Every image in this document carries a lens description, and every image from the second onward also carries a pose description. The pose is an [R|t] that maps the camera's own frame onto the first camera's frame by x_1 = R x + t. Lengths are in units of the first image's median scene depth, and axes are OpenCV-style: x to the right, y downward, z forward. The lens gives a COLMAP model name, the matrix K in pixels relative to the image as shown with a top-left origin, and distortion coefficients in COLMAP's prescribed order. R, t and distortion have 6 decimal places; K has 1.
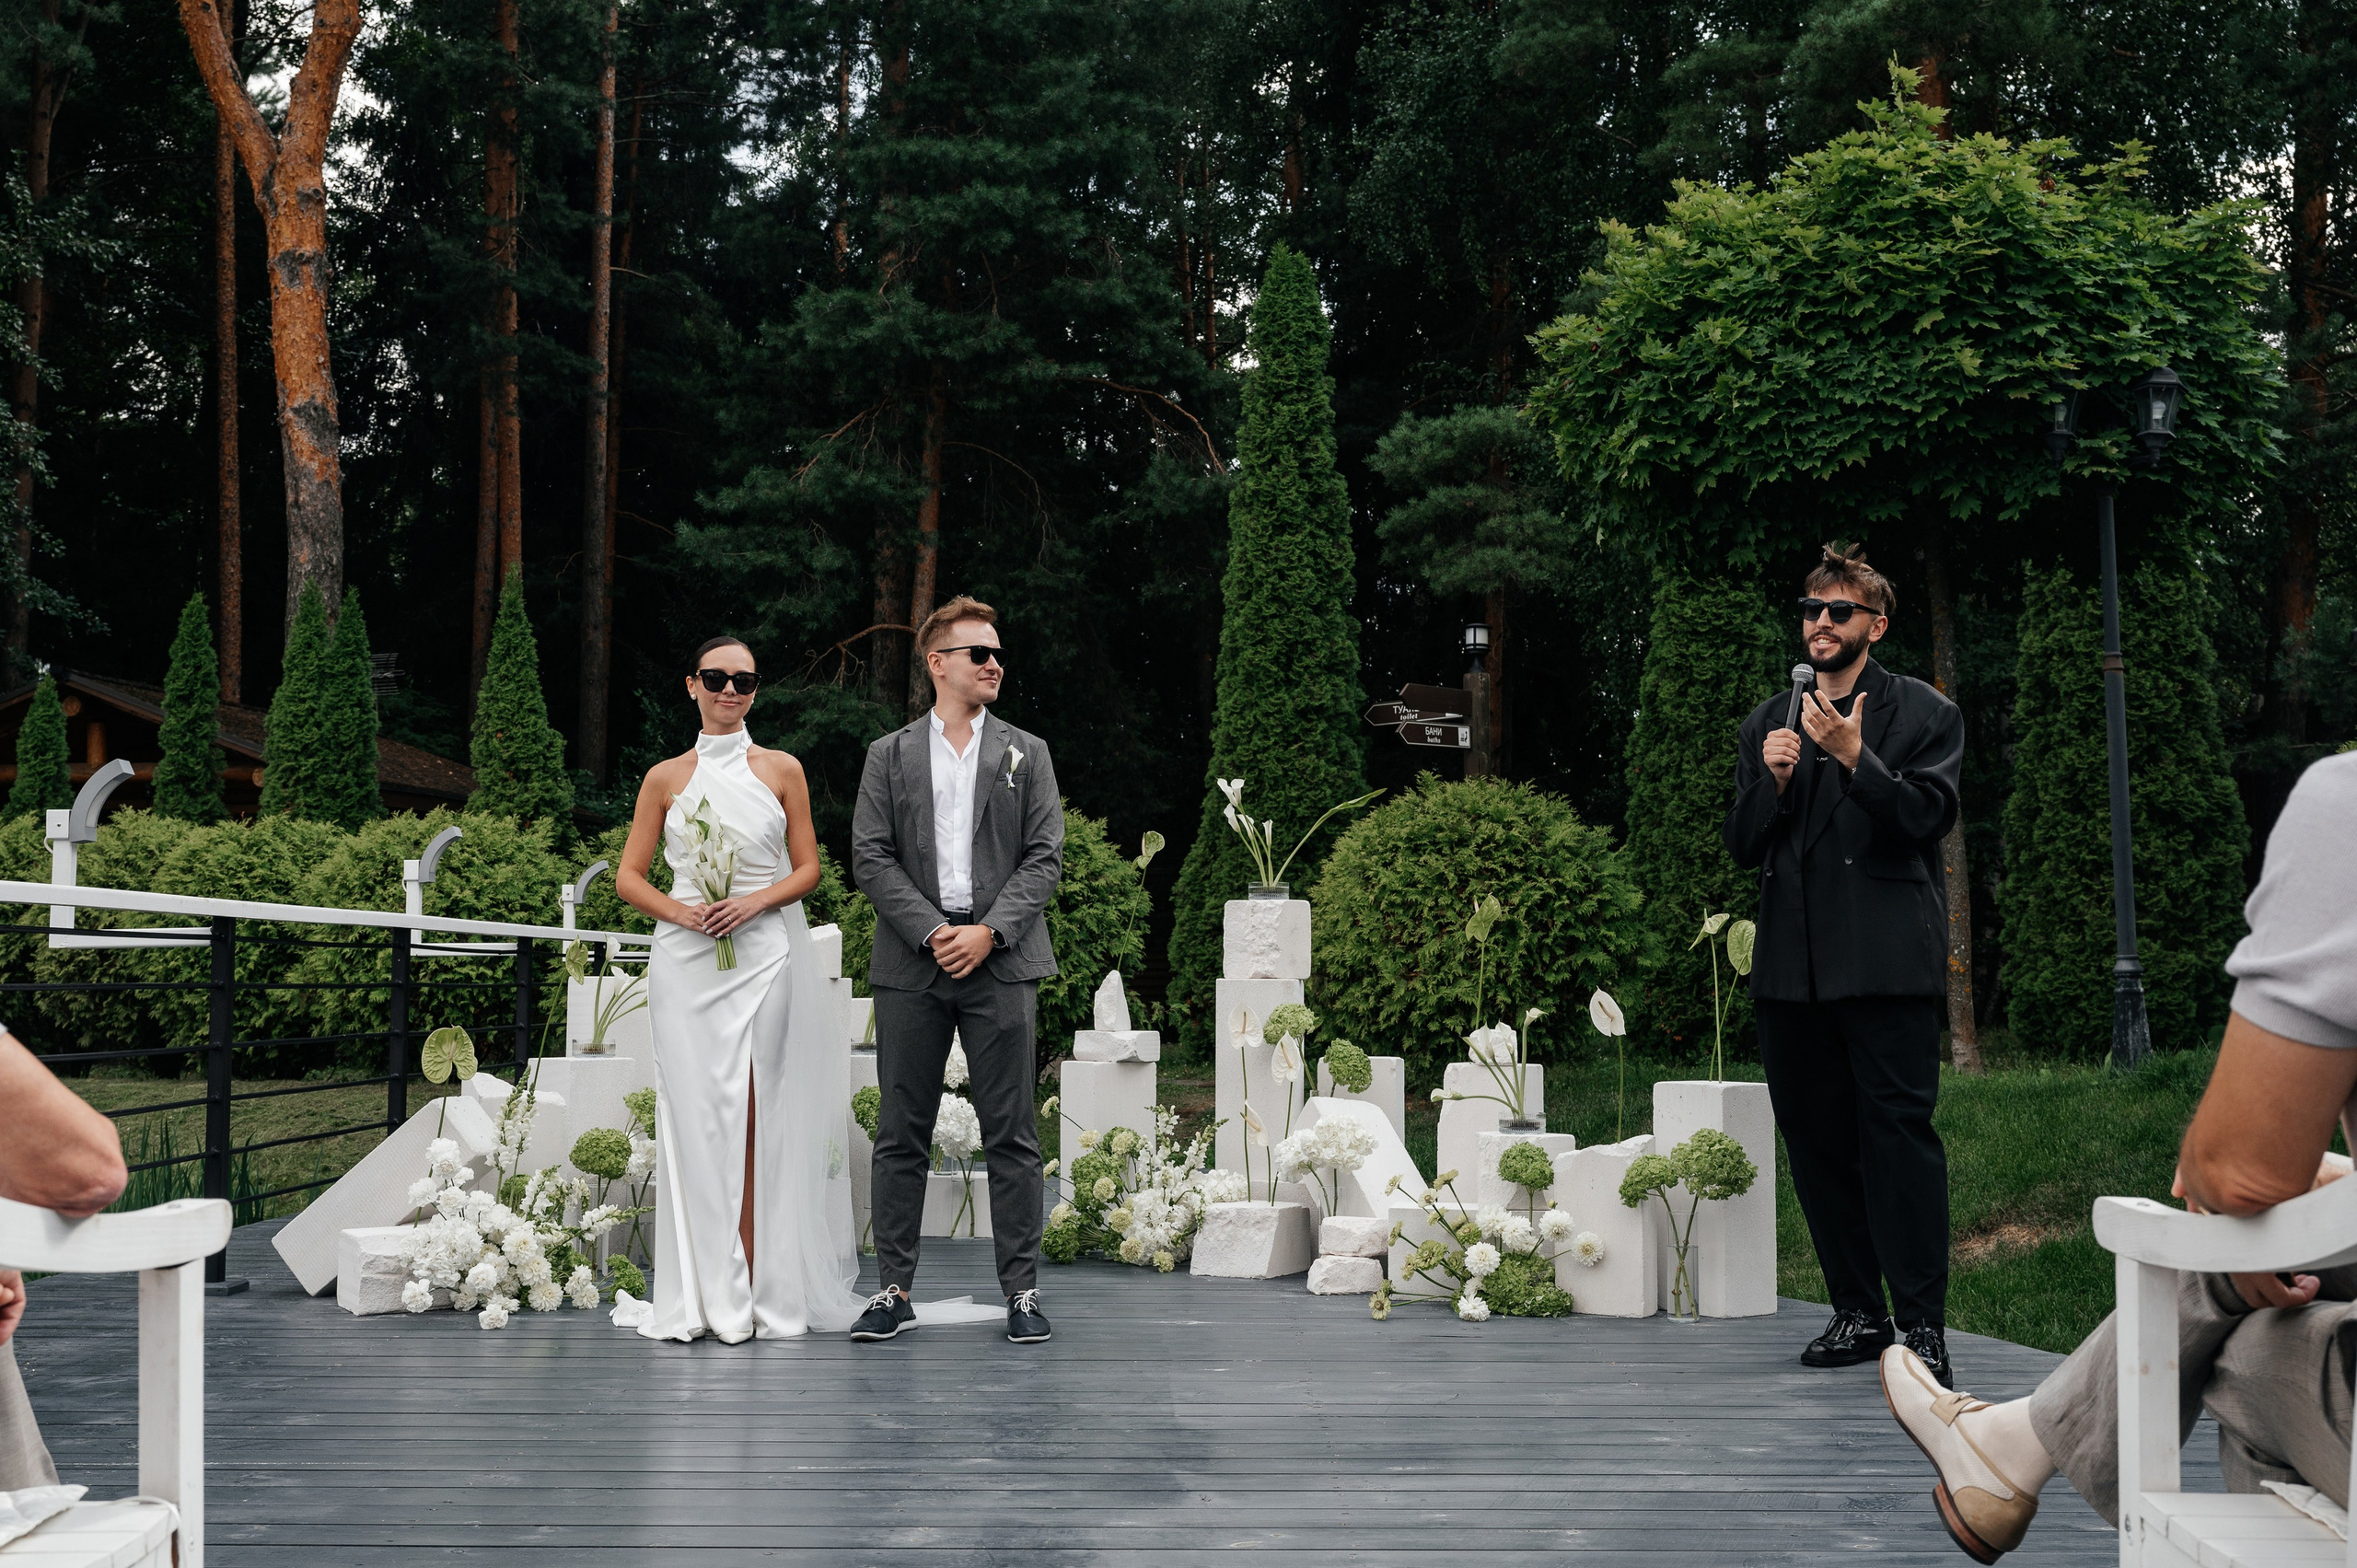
lens RADIAL K [[2435.7, 0, 1202.2], [0, 2435.7, 789.5], [0, 0, 1]] dist [-0.006160, 0.000000]
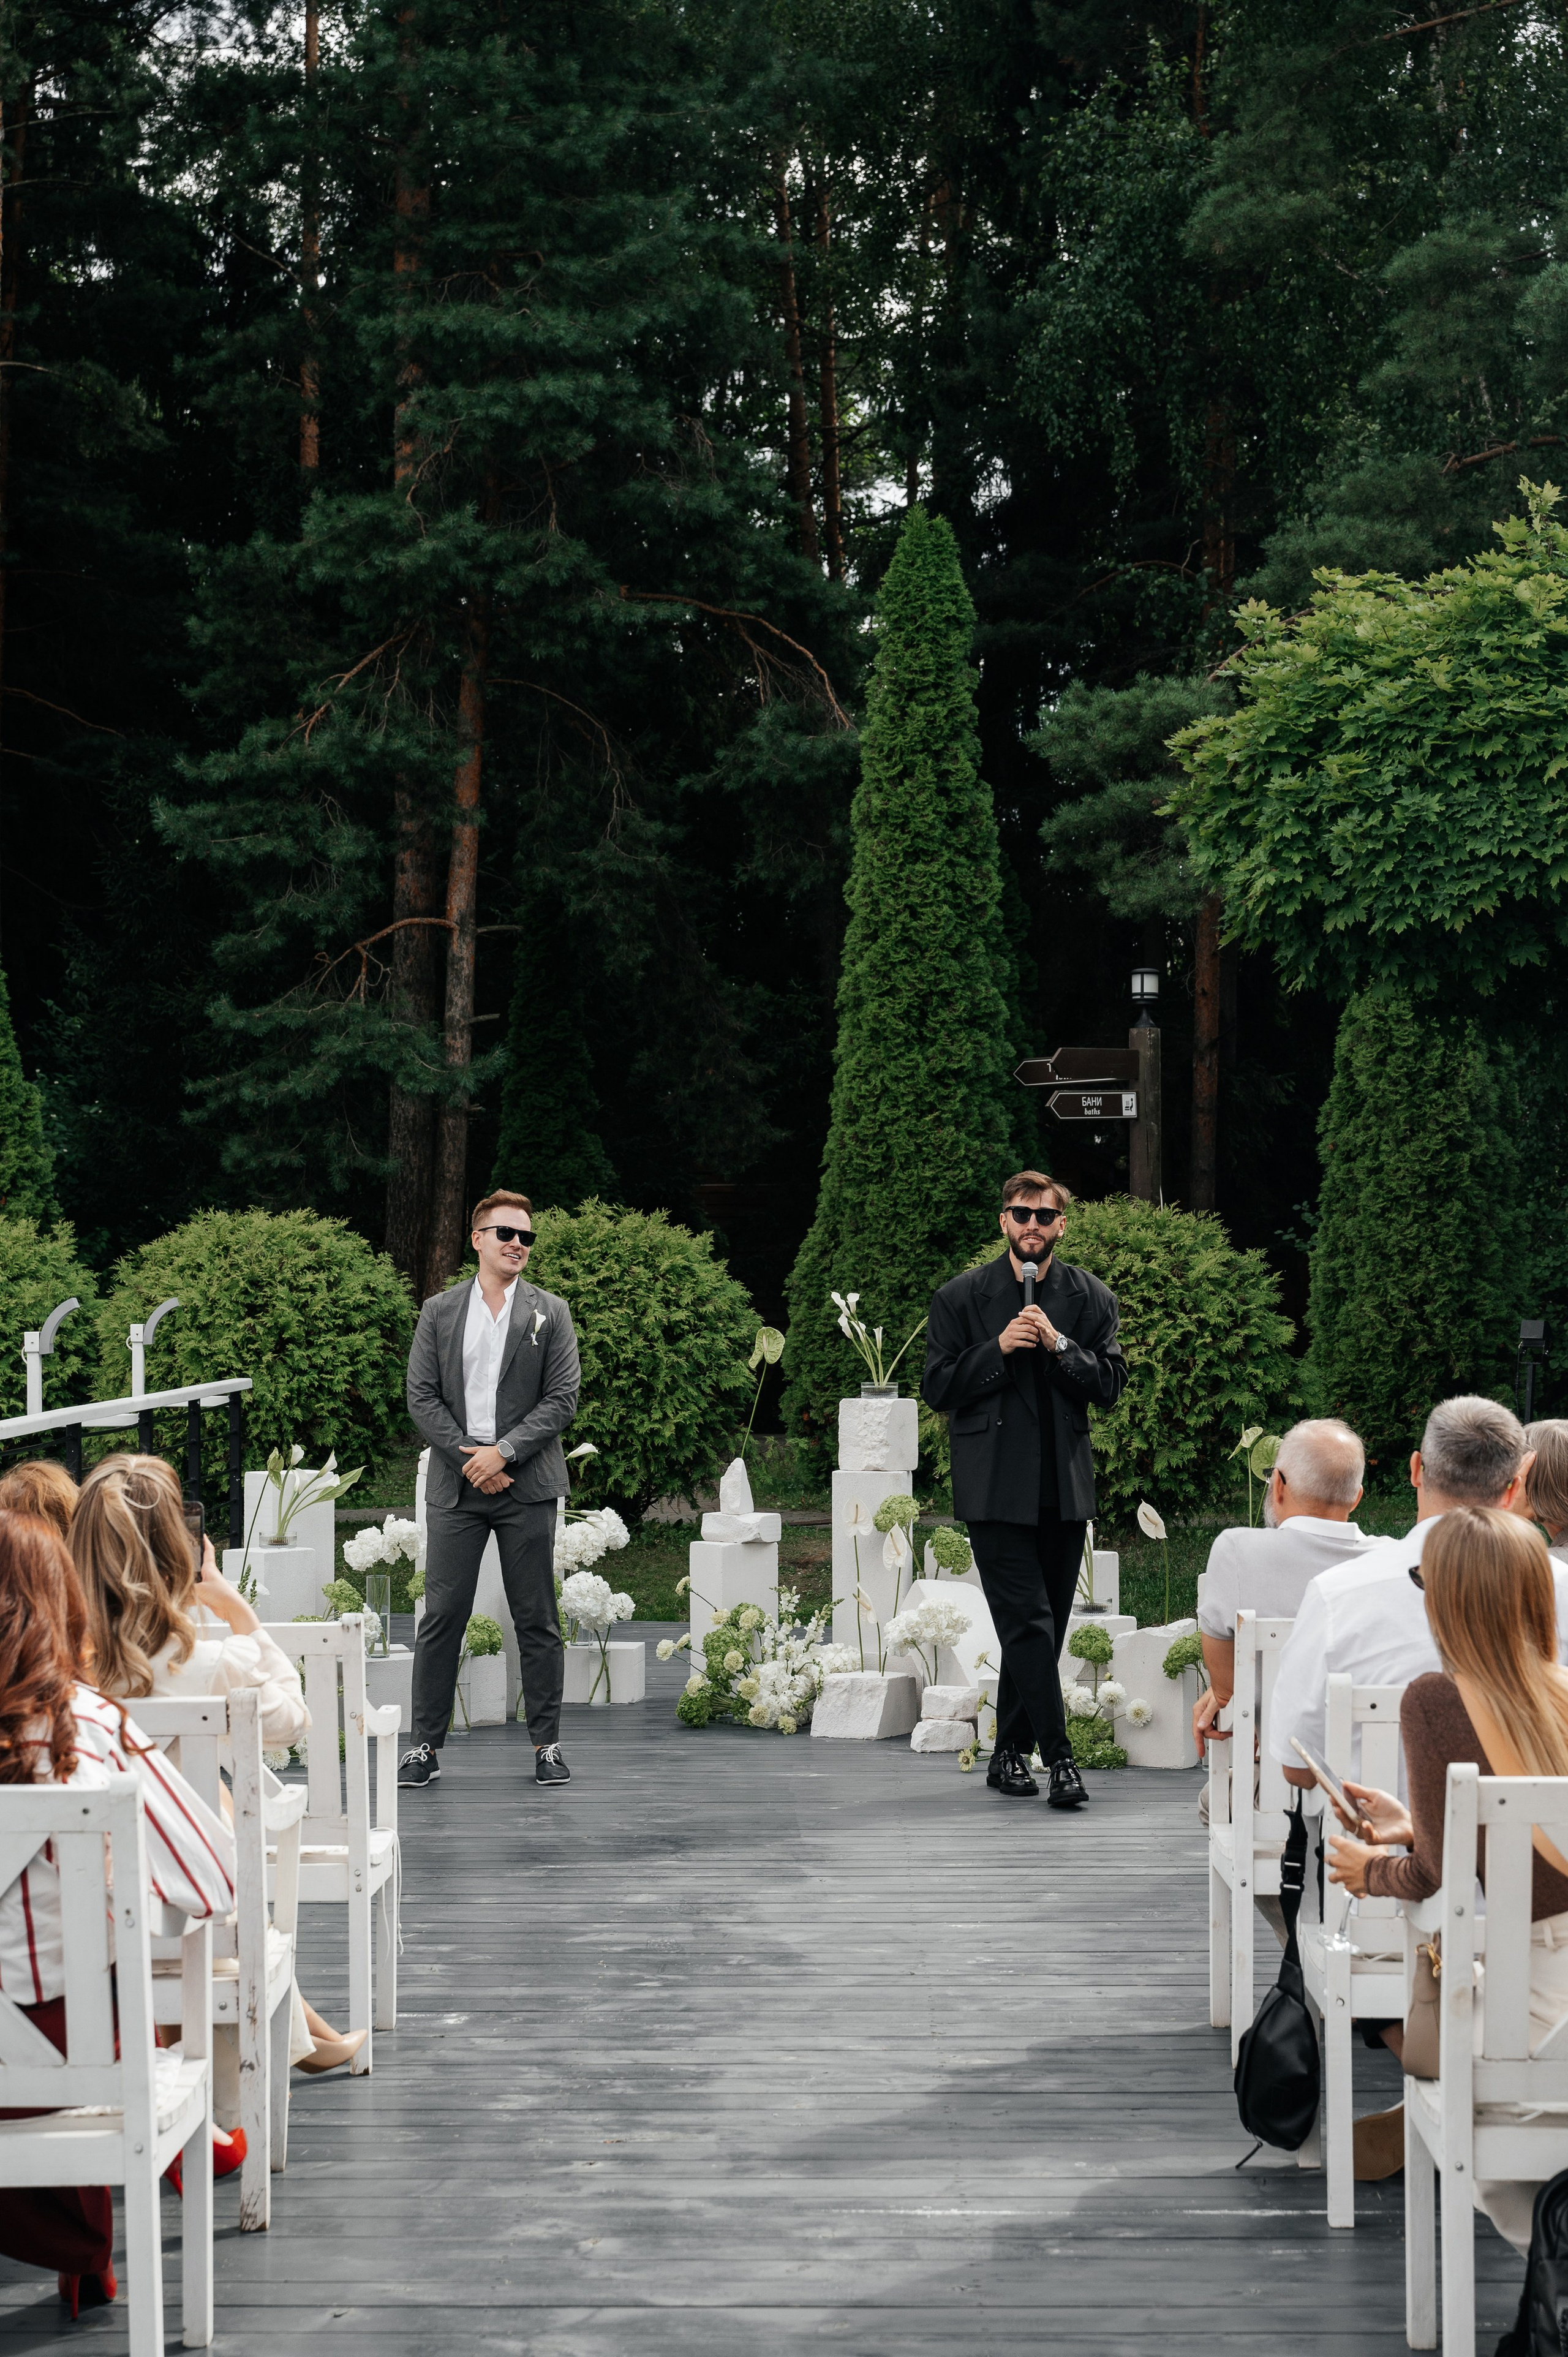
lens RADIAL K [[3949.5, 0, 797.5], [0, 3949.5, 1163.1], [0, 0, 1]] dist [-0.013743, 0.000000]
pose [[0.999950, -0.007186, -0.006889, 0.002188], [0.007535, 0.998612, 0.052126, -0.100274], [0.006505, -0.052175, 0.998617, -0.505460]]
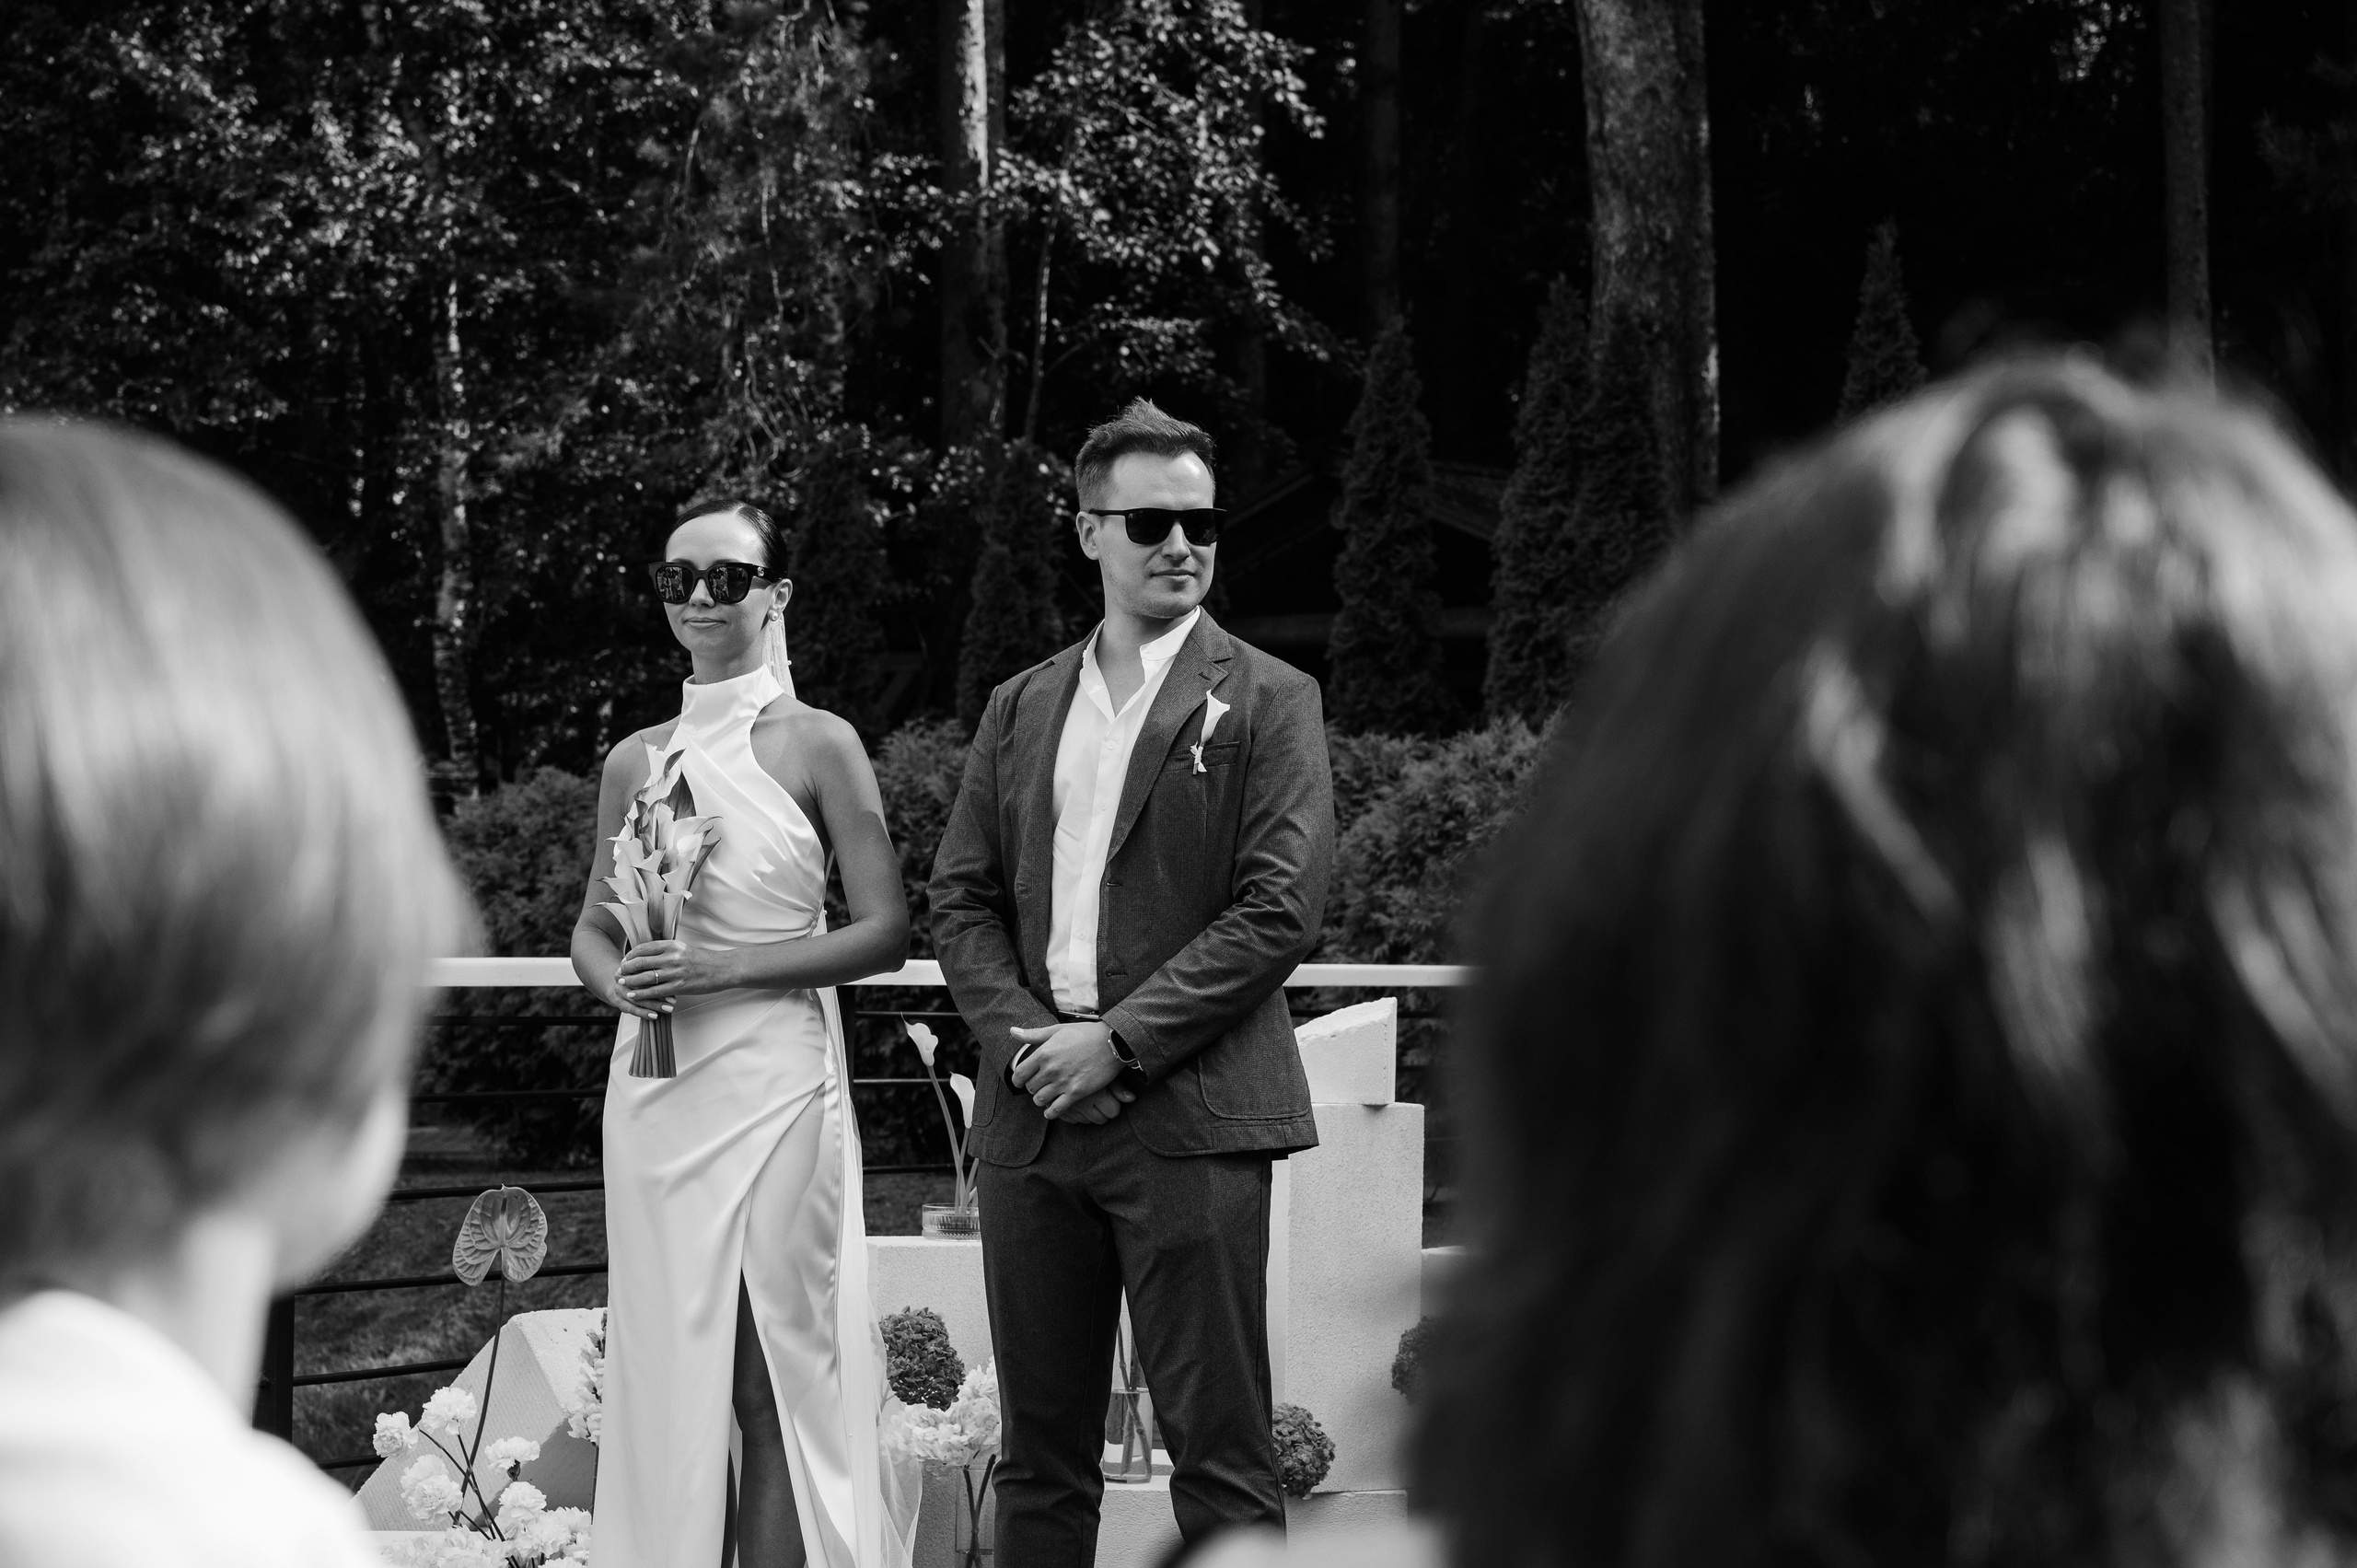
lens RADIAL K [[4715.3, 0, 1170.6], [0, 4715.3, 781.8], [0, 0, 1]] dist [0.056679, 0.000000]
pose [[0.833604, -0.005915, -0.552331, 0.234690], [0.028436, 0.999076, 0.032218, -0.015627], [0.551631, -0.042563, 0.833002, 0.093650]]
